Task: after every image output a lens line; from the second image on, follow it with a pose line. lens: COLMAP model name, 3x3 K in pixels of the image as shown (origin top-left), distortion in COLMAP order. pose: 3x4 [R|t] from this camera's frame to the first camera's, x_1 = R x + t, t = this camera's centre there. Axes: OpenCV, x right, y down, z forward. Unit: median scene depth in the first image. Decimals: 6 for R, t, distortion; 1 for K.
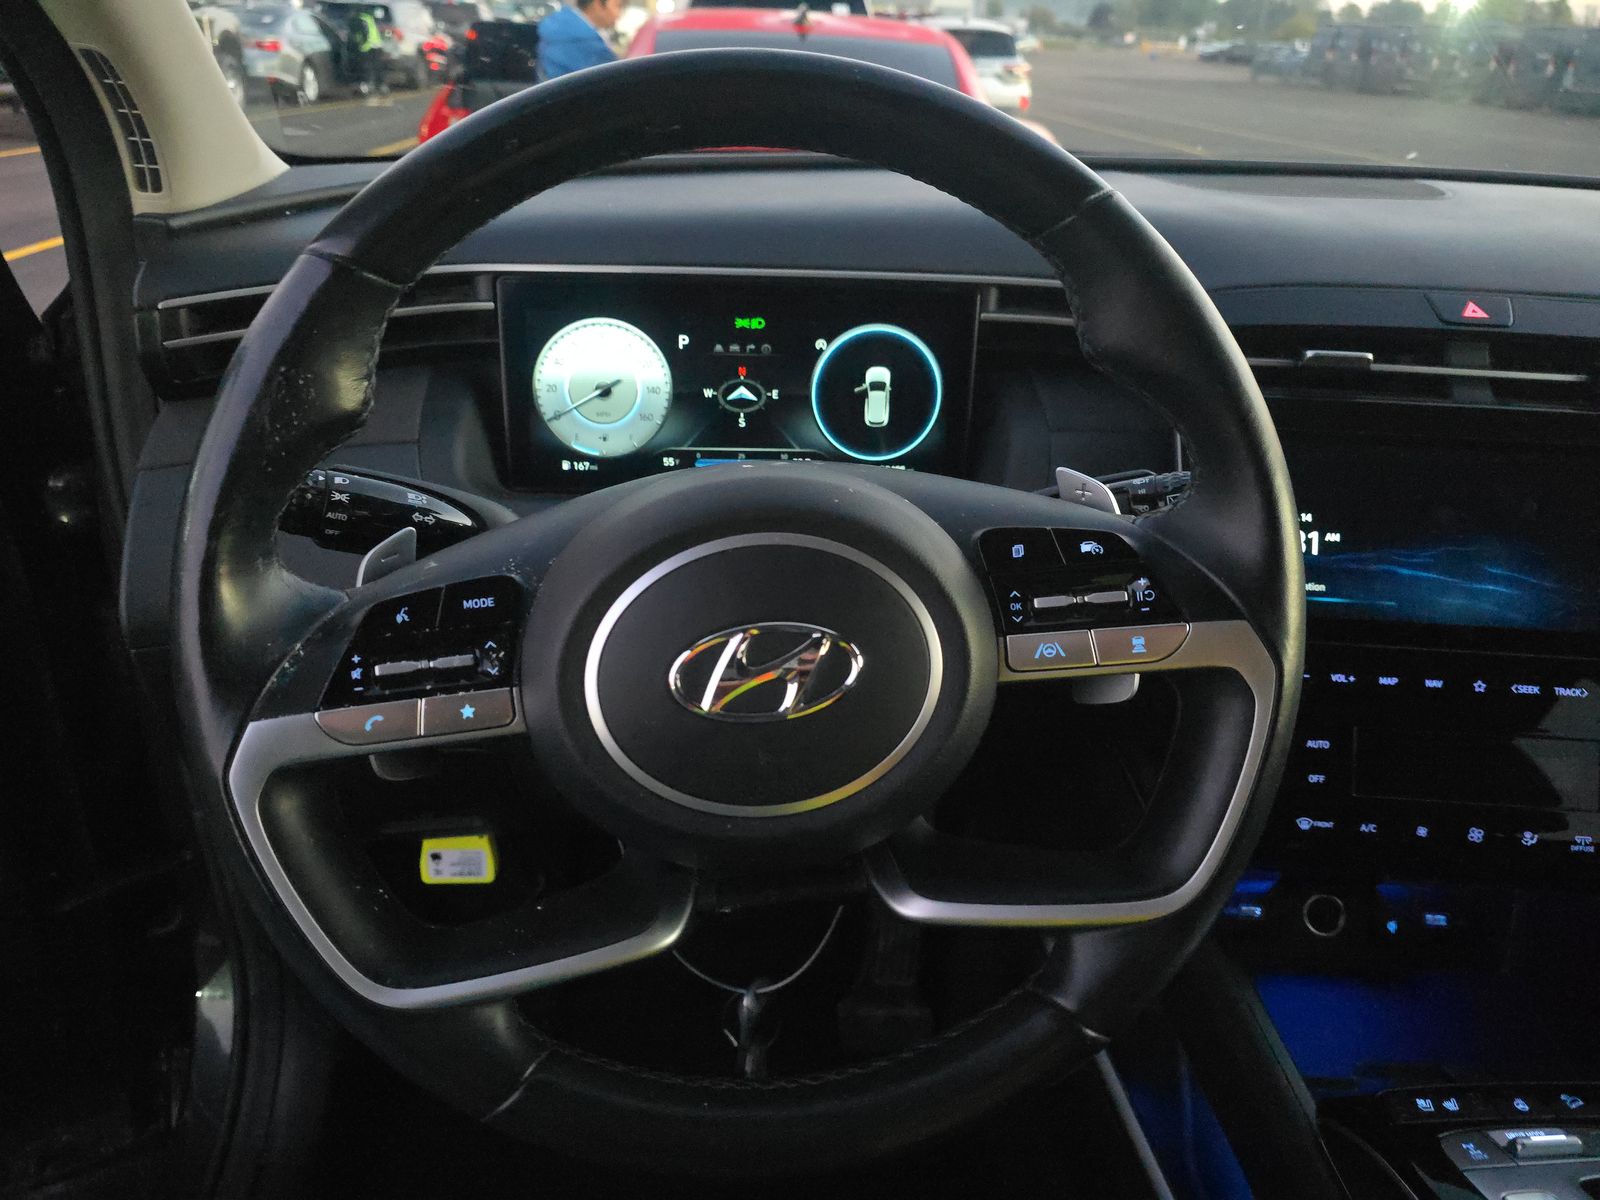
lens RADIAL K [[1080.1, 0, 800.0], [0, 1080.1, 600.0], [0, 0, 1]] dist [-0.002700, -0.006132]
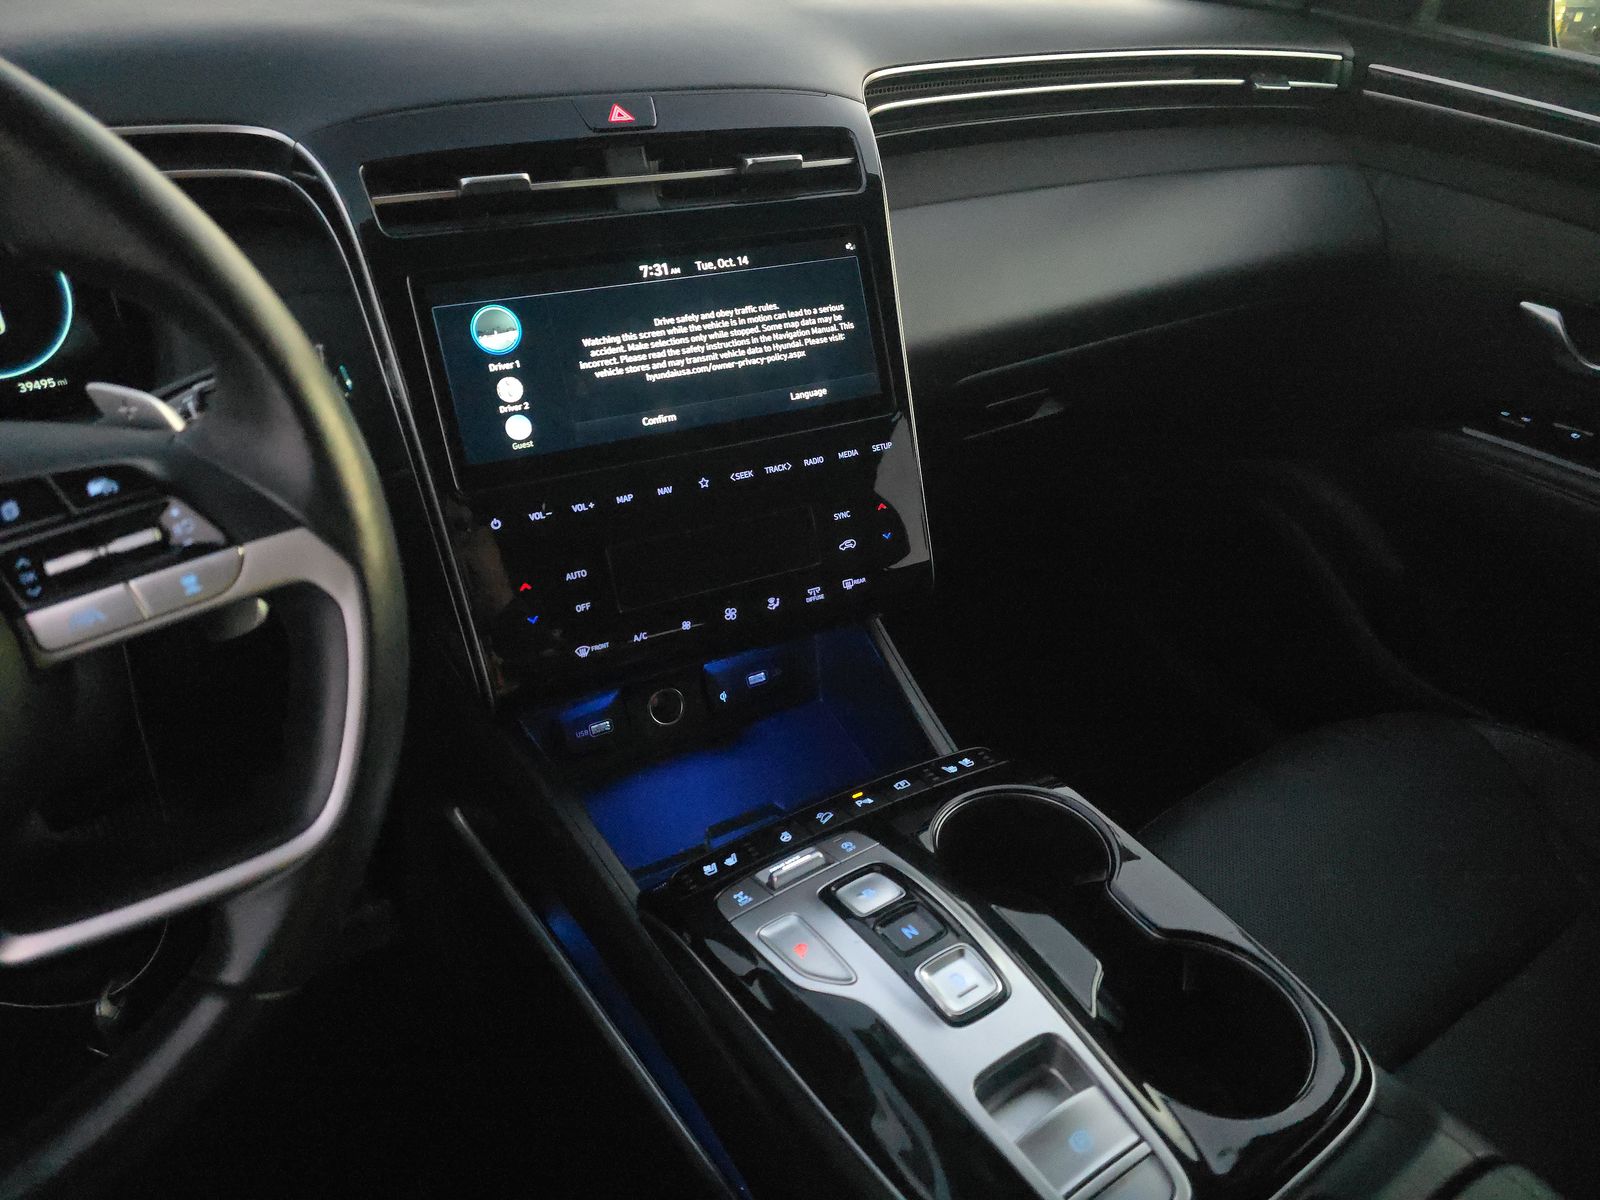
lens RADIAL K [[1042.2, 0, 800.0], [0, 1042.2, 600.0], [0, 0, 1]] dist [0.021841, -0.002998]
pose [[0.870106, -0.292105, 0.396976, 0.263627], [0.218421, 0.950568, 0.220708, -0.017995], [-0.441822, -0.105331, 0.890898, 0.010012]]
